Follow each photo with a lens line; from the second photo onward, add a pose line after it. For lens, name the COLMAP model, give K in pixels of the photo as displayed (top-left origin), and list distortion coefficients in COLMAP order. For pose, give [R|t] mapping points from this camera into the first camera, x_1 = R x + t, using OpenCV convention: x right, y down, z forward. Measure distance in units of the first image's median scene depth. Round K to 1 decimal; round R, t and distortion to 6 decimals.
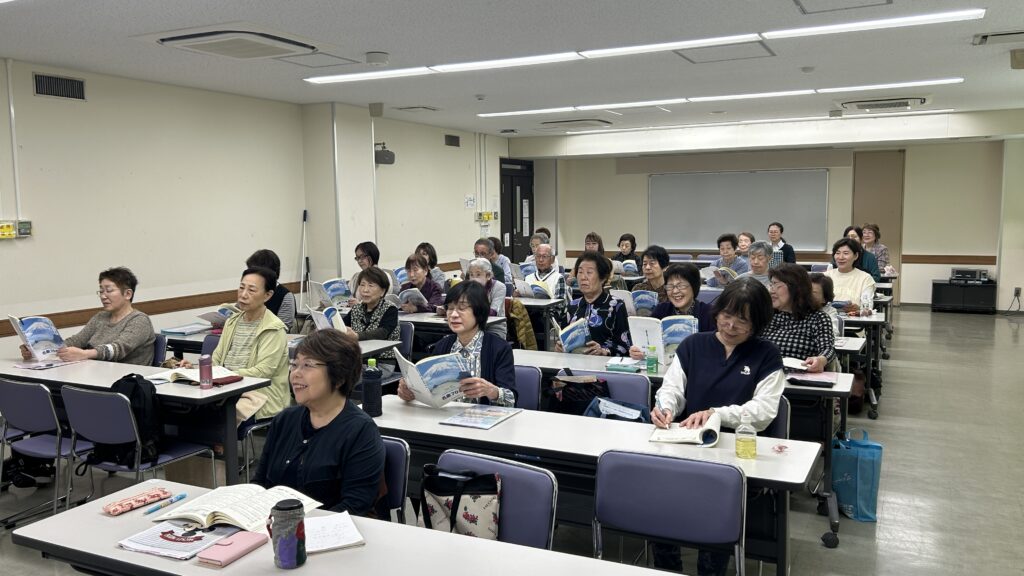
lens RADIAL K [[803.8, 0, 509.8], [0, 803.8, 289.7], [0, 0, 1]] dist [0.110481, -0.205602]
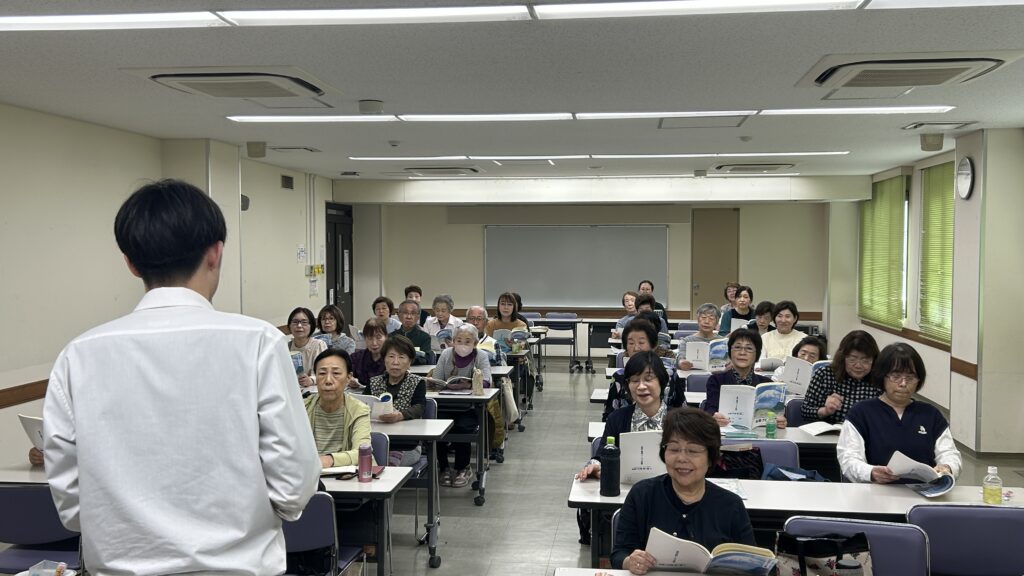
lens RADIAL K [[955.6, 0, 512.0], [0, 955.6, 288.0], [0, 0, 1]] dist [0.077905, -0.006834]
pose [[0.940541, -0.001480, 0.339676, -0.198912], [0.022655, 0.998037, -0.058382, -0.009179], [-0.338923, 0.062606, 0.938729, -0.024905]]
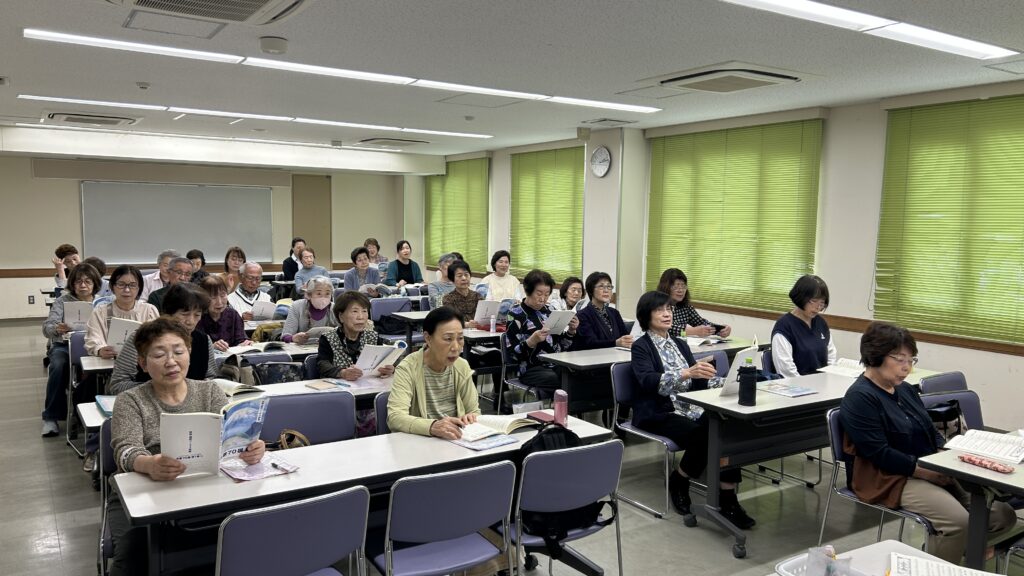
lens RADIAL K [[776.6, 0, 507.1], [0, 776.6, 293.9], [0, 0, 1]] dist [0.024853, -0.008935]
pose [[0.513877, -0.061707, 0.855641, -0.390144], [0.063639, 0.997403, 0.033710, -0.021676], [-0.855500, 0.037130, 0.516470, 0.202652]]
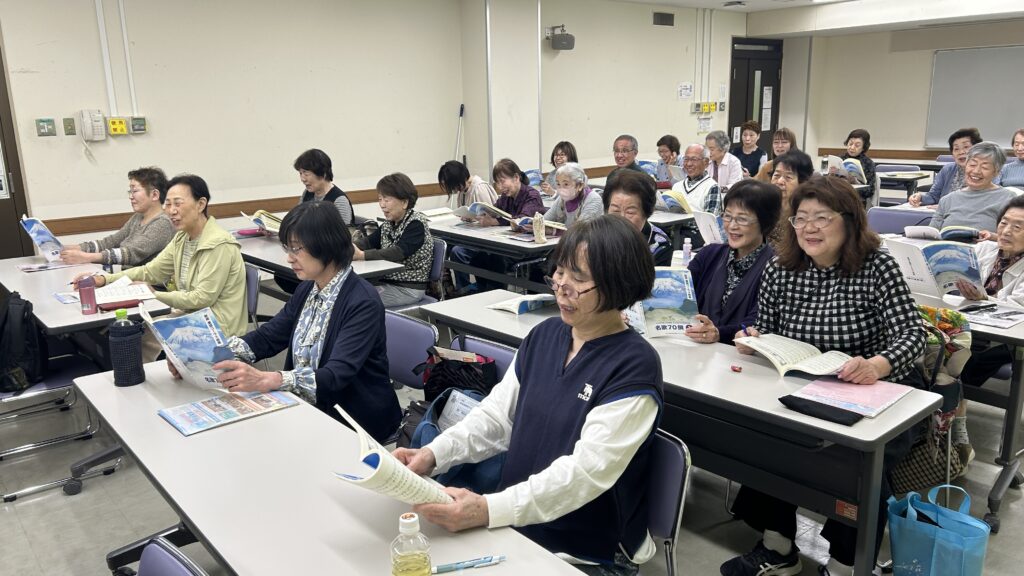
lens RADIAL K [[760.0, 0, 506.2], [0, 760.0, 288.0], [0, 0, 1]] dist [0.033713, -0.007165]
pose [[0.914233, 0.086876, -0.395765, 0.129749], [-0.029710, 0.988488, 0.148356, -0.015358], [0.404097, -0.123874, 0.906289, 0.151149]]
